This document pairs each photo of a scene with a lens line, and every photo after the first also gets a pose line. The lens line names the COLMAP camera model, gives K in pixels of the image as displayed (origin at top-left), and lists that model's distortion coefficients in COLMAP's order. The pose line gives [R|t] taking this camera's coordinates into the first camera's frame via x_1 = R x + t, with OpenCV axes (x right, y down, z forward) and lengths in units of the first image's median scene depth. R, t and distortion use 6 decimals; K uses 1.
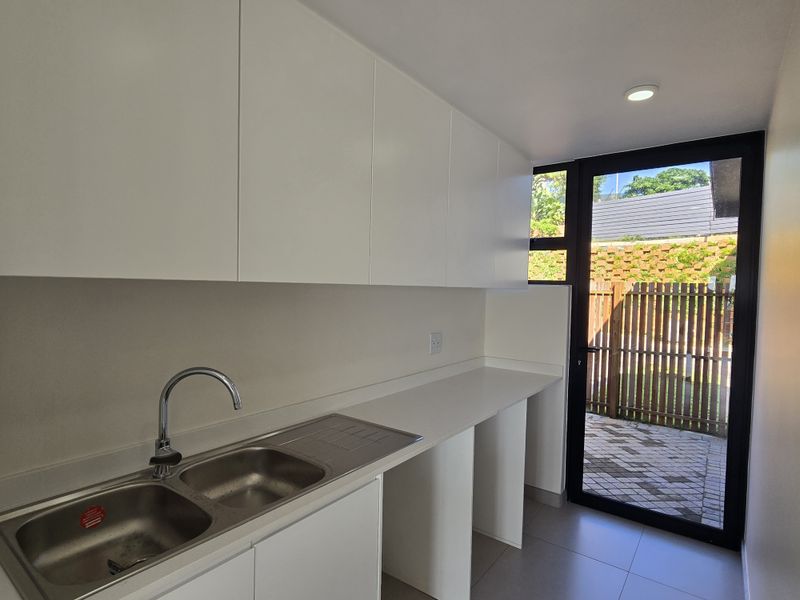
lens RADIAL K [[436.2, 0, 406.4], [0, 436.2, 300.2], [0, 0, 1]] dist [0.001558, -0.000954]
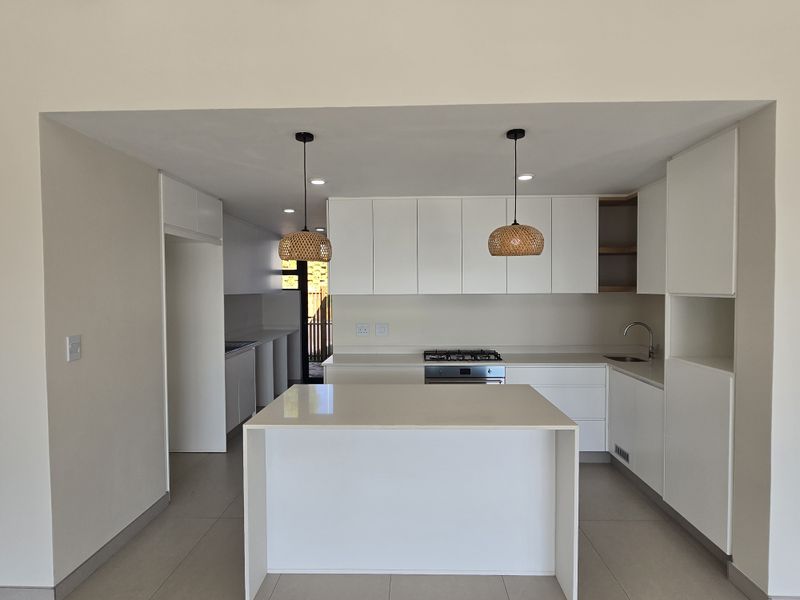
lens RADIAL K [[436.2, 0, 400.9], [0, 436.2, 298.5], [0, 0, 1]] dist [0.001558, -0.000954]
pose [[0.823119, -0.042461, 0.566279, -0.474665], [0.044706, 0.998951, 0.009921, 0.009744], [-0.566107, 0.017150, 0.824154, -1.157364]]
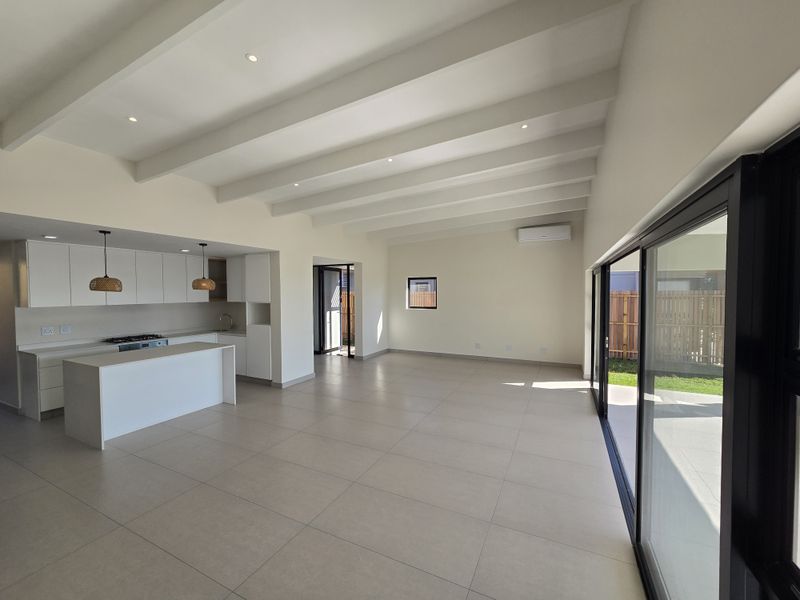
lens RADIAL K [[323.5, 0, 397.5], [0, 323.5, 302.0], [0, 0, 1]] dist [-0.001238, -0.000016]
pose [[-0.155661, -0.055505, 0.986250, -1.434638], [0.035324, 0.997469, 0.061711, -0.048064], [-0.987179, 0.044444, -0.153306, -1.290252]]
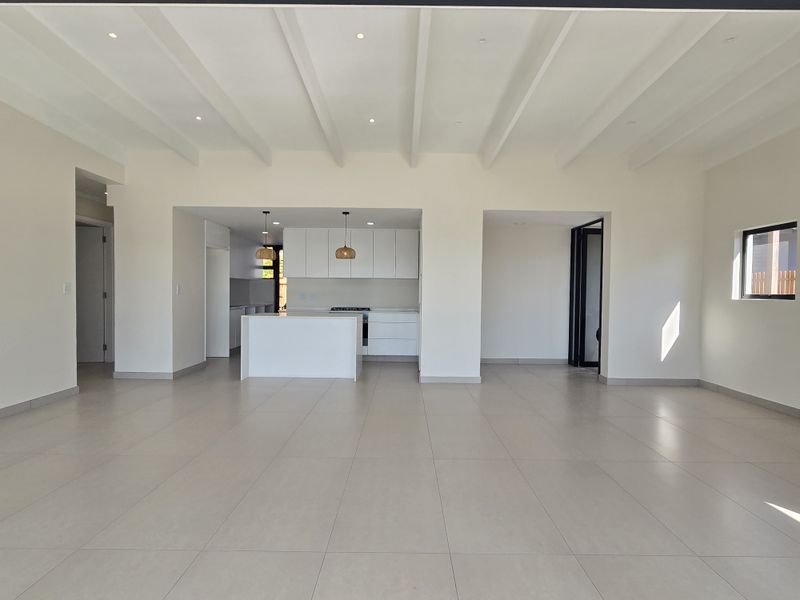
lens RADIAL K [[436.2, 0, 396.8], [0, 436.2, 299.4], [0, 0, 1]] dist [0.001558, -0.000954]
pose [[0.814977, -0.026804, 0.578873, -0.831087], [0.027262, 0.999597, 0.007903, 0.122445], [-0.578851, 0.009341, 0.815380, -2.350123]]
